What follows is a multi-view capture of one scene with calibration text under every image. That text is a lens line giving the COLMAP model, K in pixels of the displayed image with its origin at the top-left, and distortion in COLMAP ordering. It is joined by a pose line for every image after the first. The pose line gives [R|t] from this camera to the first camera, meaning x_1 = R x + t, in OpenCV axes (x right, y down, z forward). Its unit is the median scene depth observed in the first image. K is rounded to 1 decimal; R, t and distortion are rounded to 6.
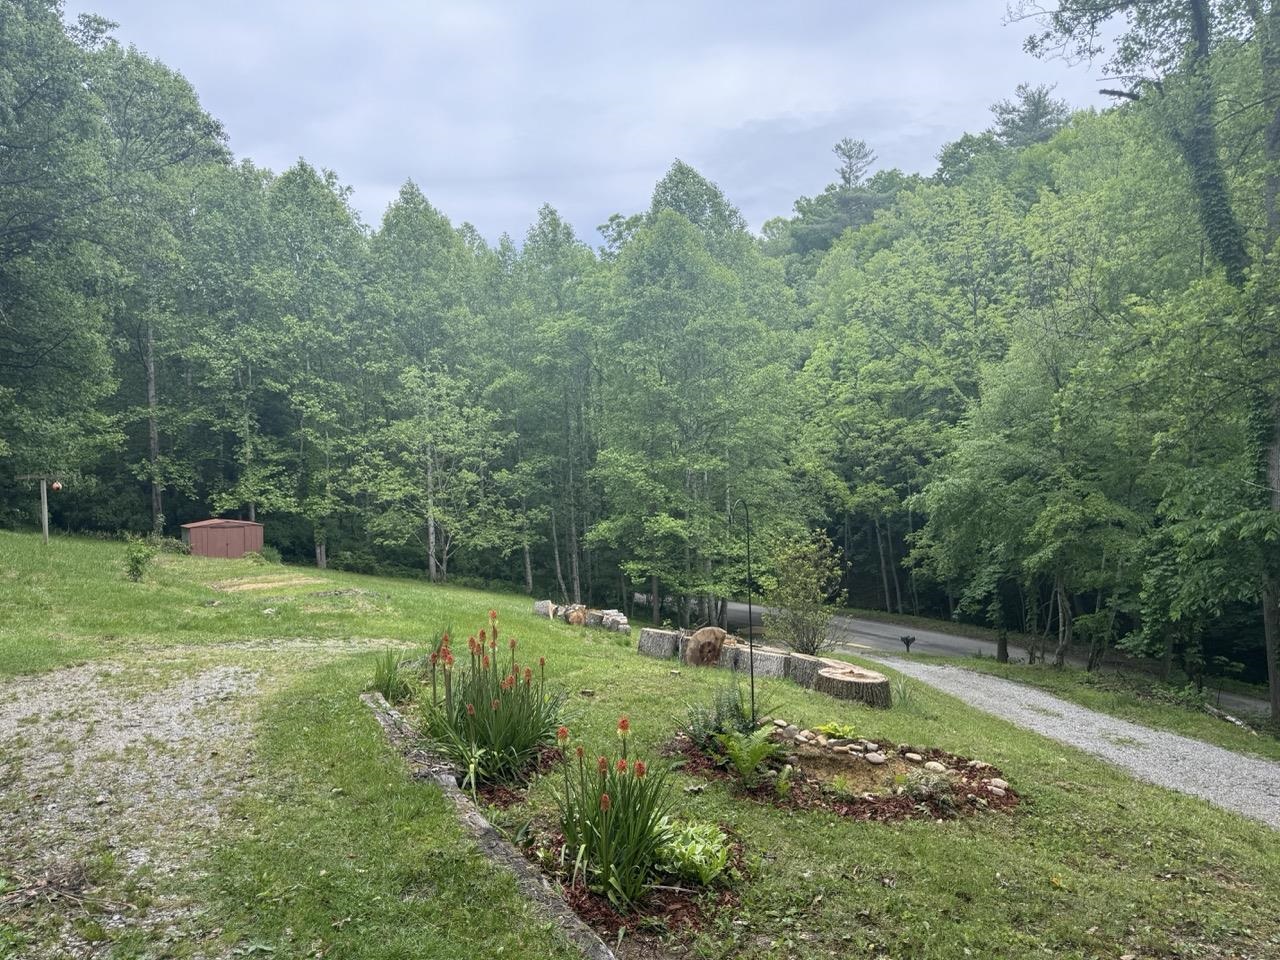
lens RADIAL K [[885.4, 0, 636.1], [0, 885.4, 471.4], [0, 0, 1]] dist [0.083212, -0.035526]
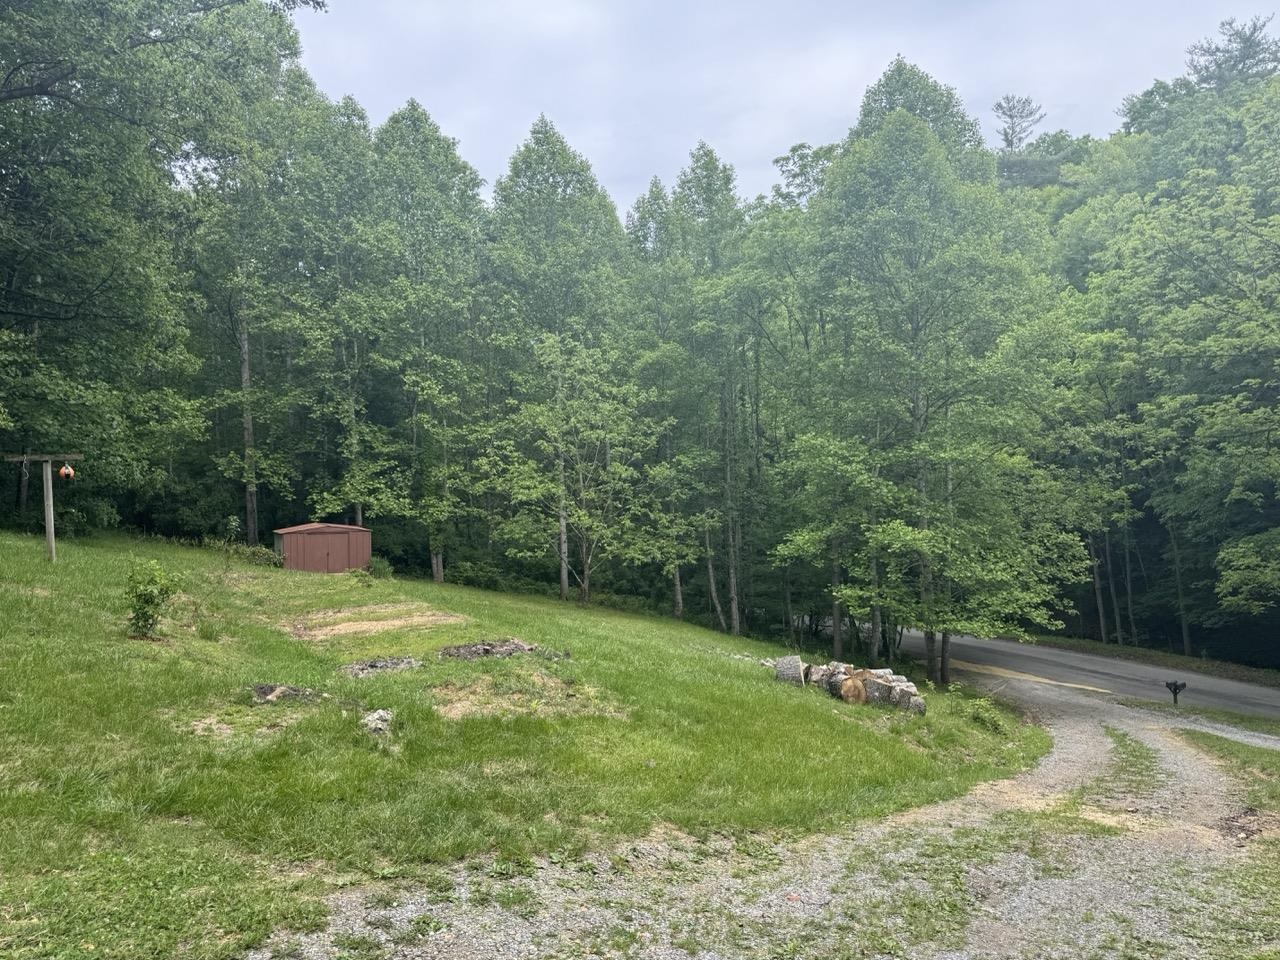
lens RADIAL K [[885.4, 0, 651.5], [0, 885.4, 478.2], [0, 0, 1]] dist [0.083212, -0.035526]
pose [[0.995822, 0.000698, -0.091314, -0.082153], [-0.000563, 0.999999, 0.001507, 0.009507], [0.091315, -0.001450, 0.995821, 0.201728]]
